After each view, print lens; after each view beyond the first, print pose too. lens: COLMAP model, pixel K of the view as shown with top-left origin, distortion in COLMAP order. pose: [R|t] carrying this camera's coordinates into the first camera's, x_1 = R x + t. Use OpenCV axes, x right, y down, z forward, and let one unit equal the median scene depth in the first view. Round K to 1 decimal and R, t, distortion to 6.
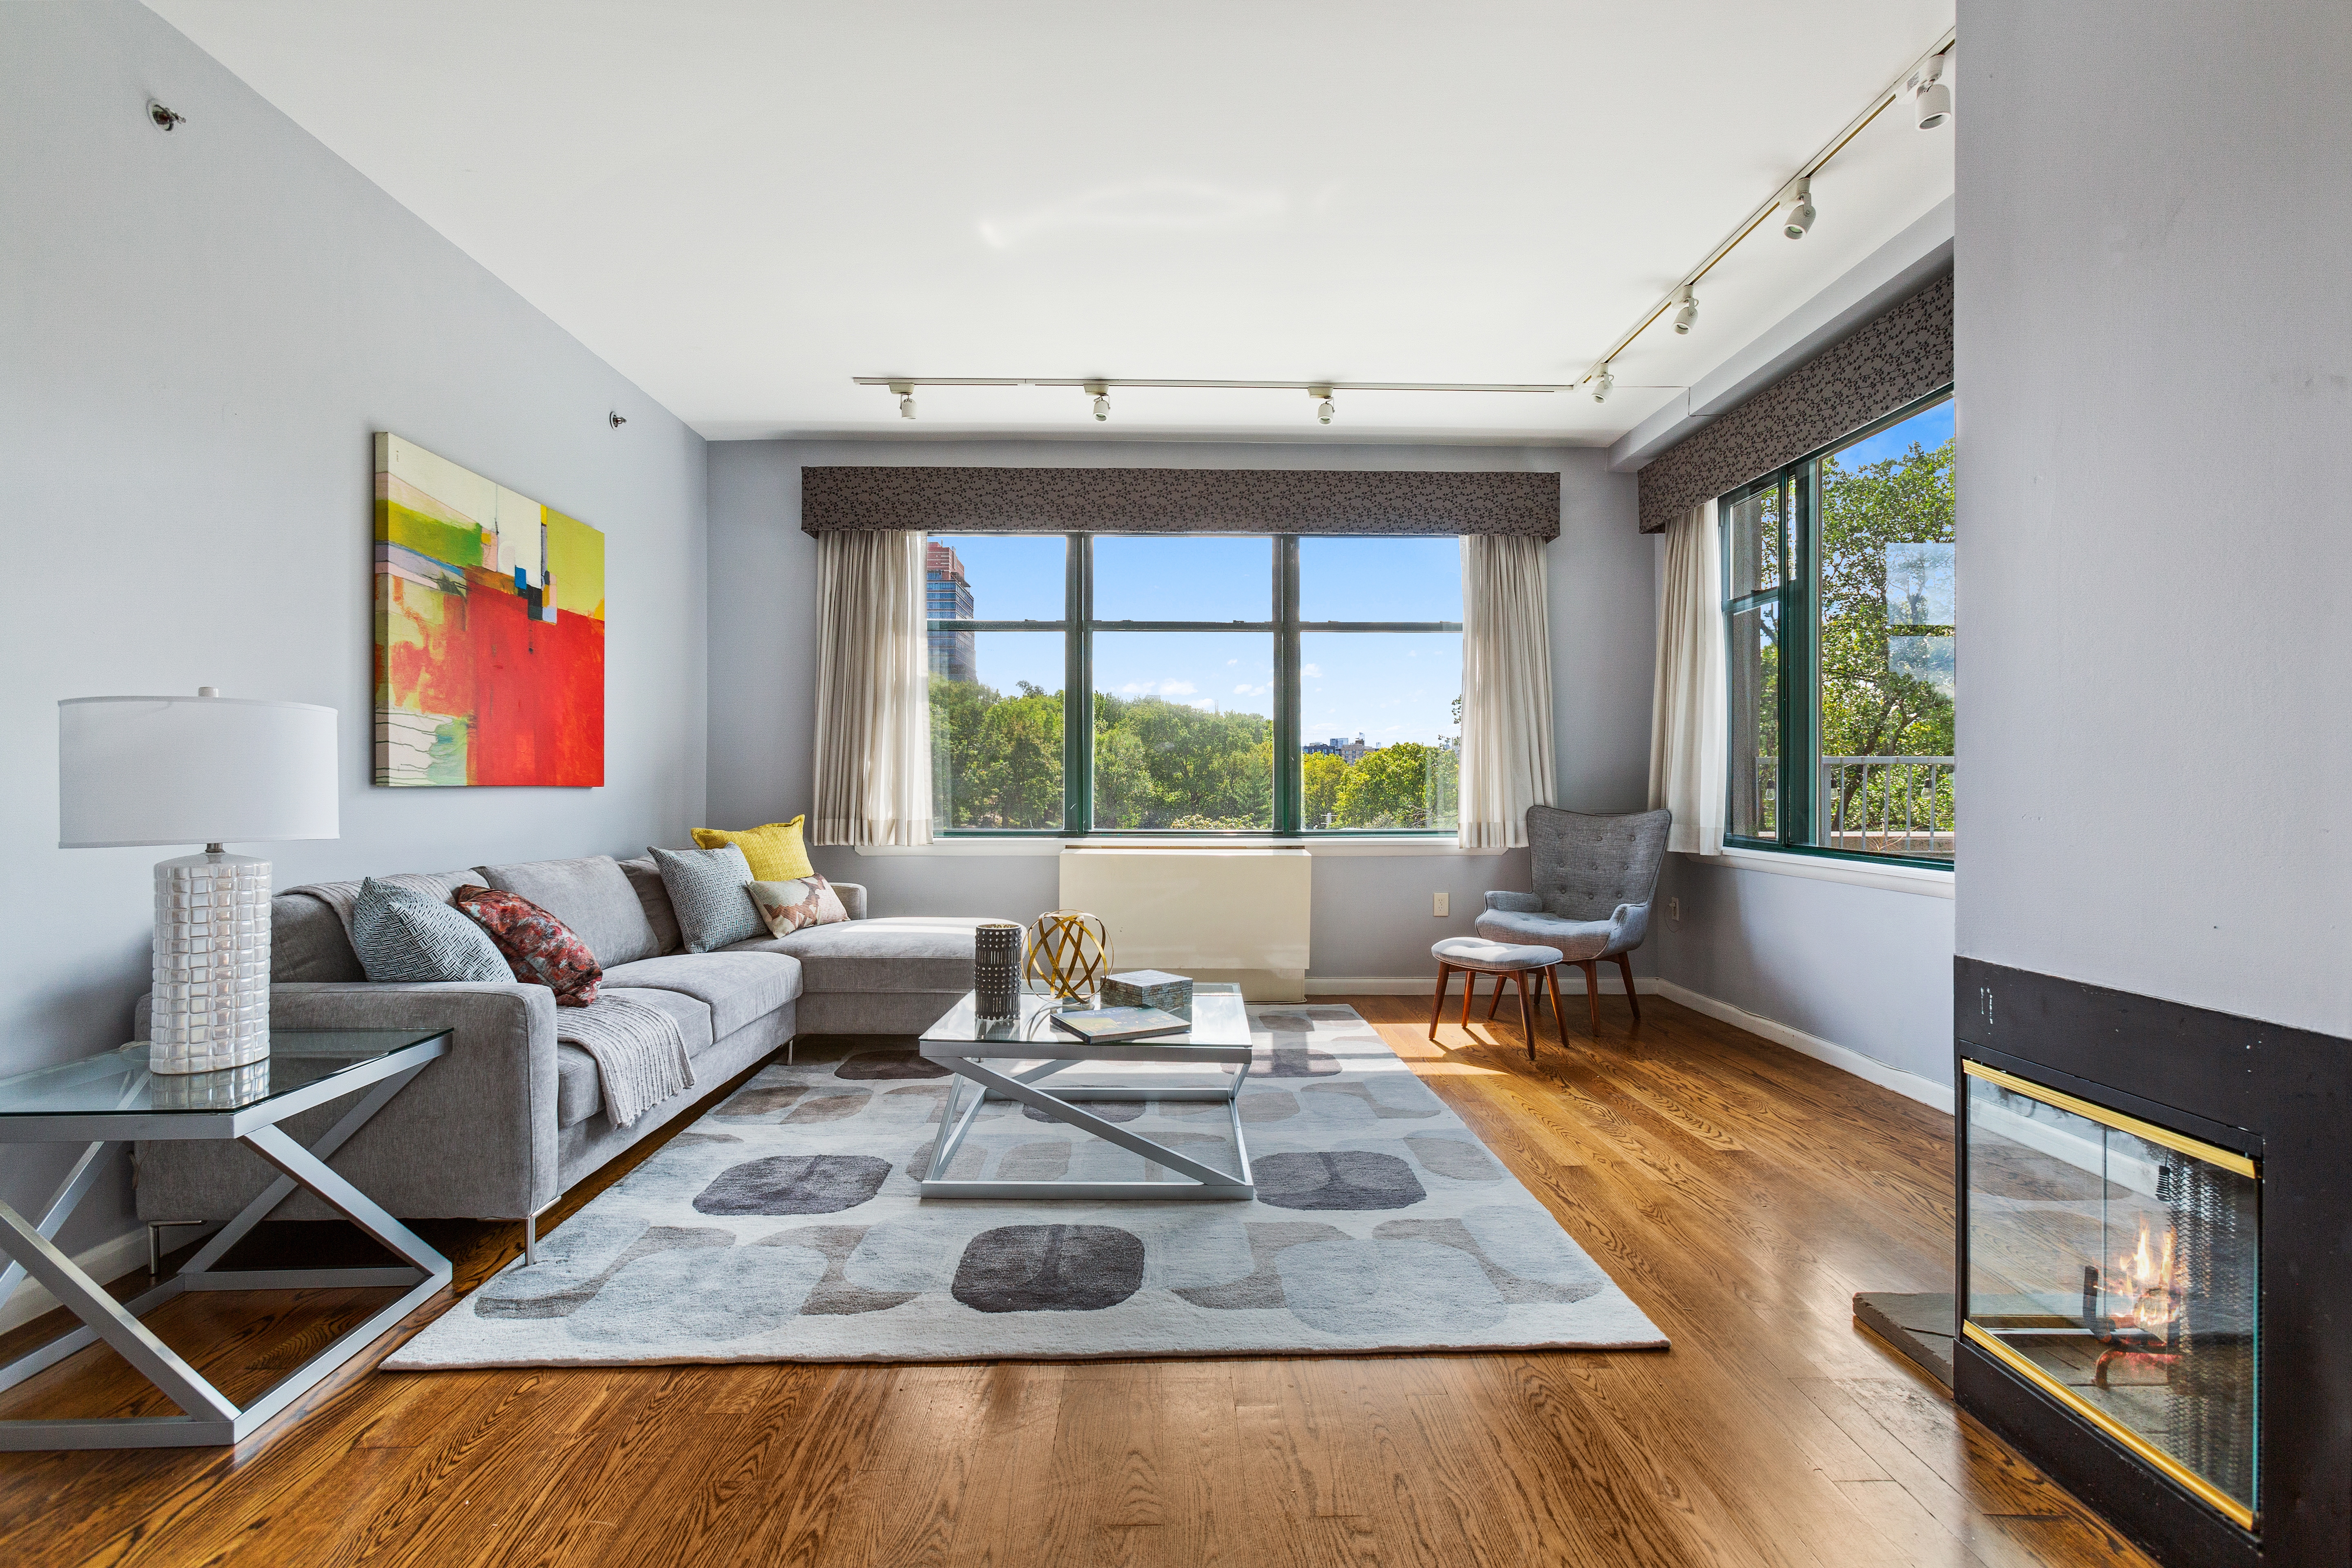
lens RADIAL K [[1075.8, 0, 1158.1], [0, 1075.8, 776.5], [0, 0, 1]] dist [-0.010573, 0.001695]
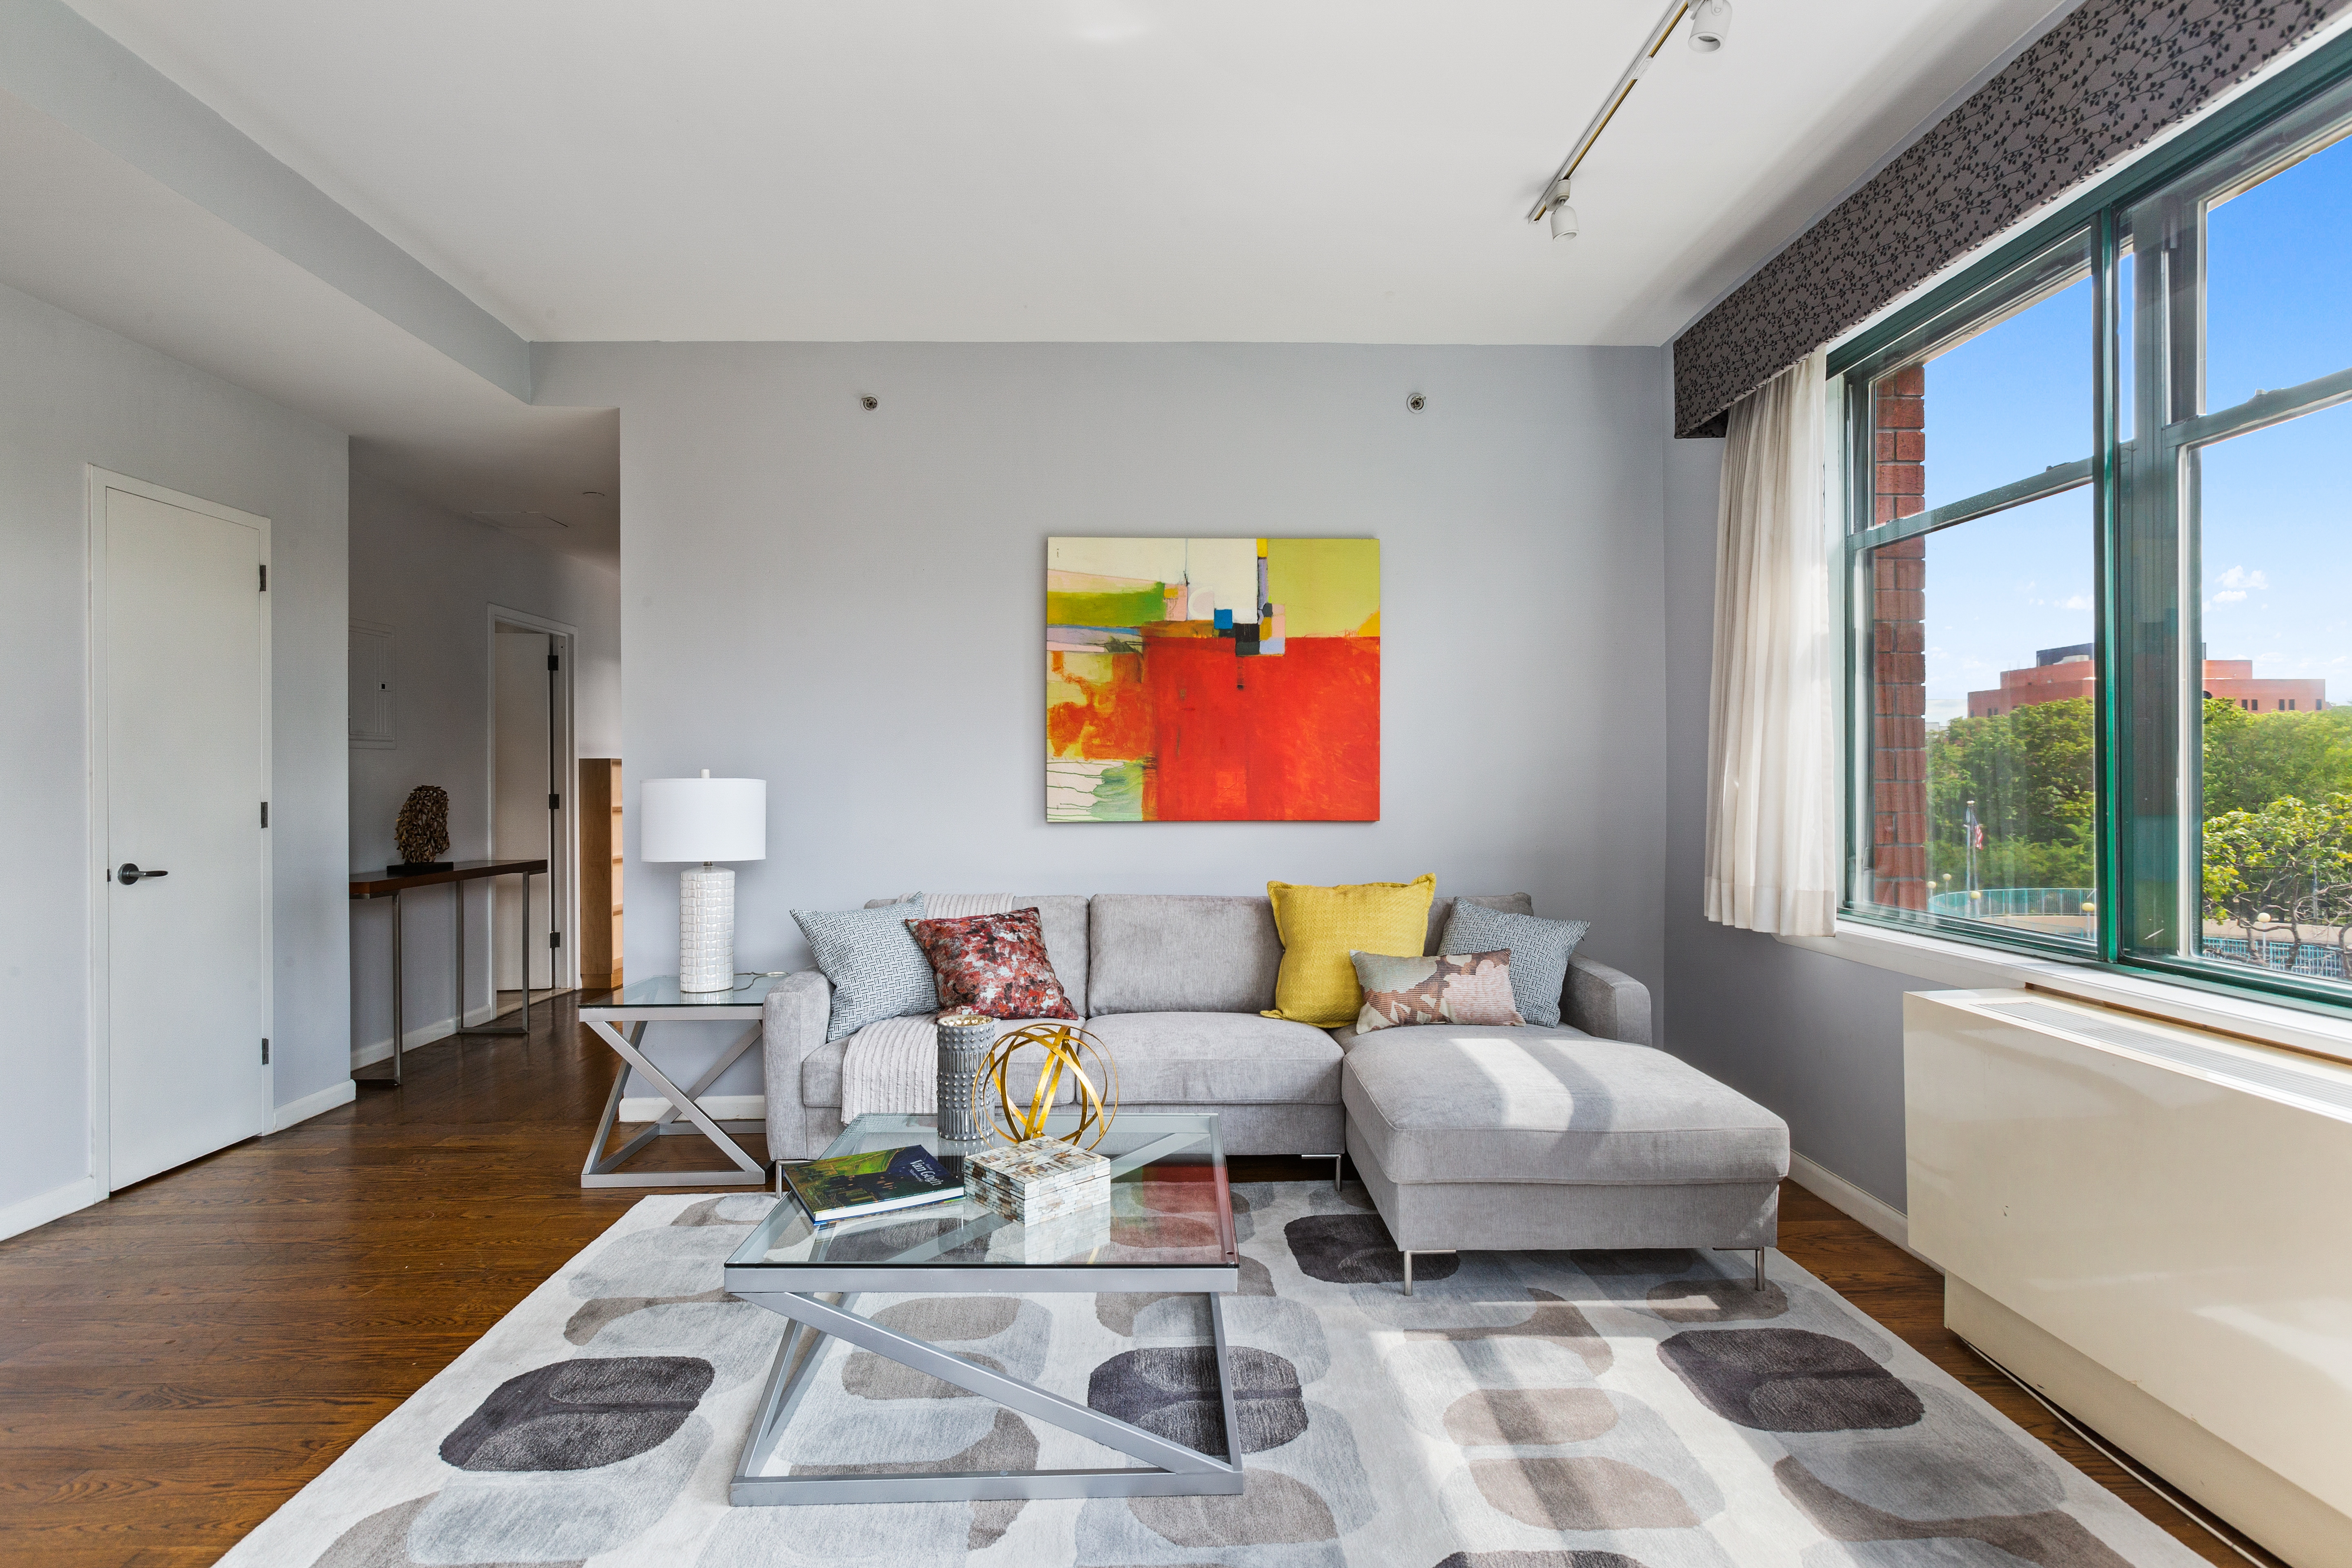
lens RADIAL K [[1183.1, 0, 1172.9], [0, 1183.1, 786.2], [0, 0, 1]] dist [0.001692, 0.001249]
pose [[-0.011098, 0.003393, -0.999933, 0.593994], [0.011911, 0.999924, 0.003261, -0.031235], [0.999867, -0.011874, -0.011138, 1.047183]]
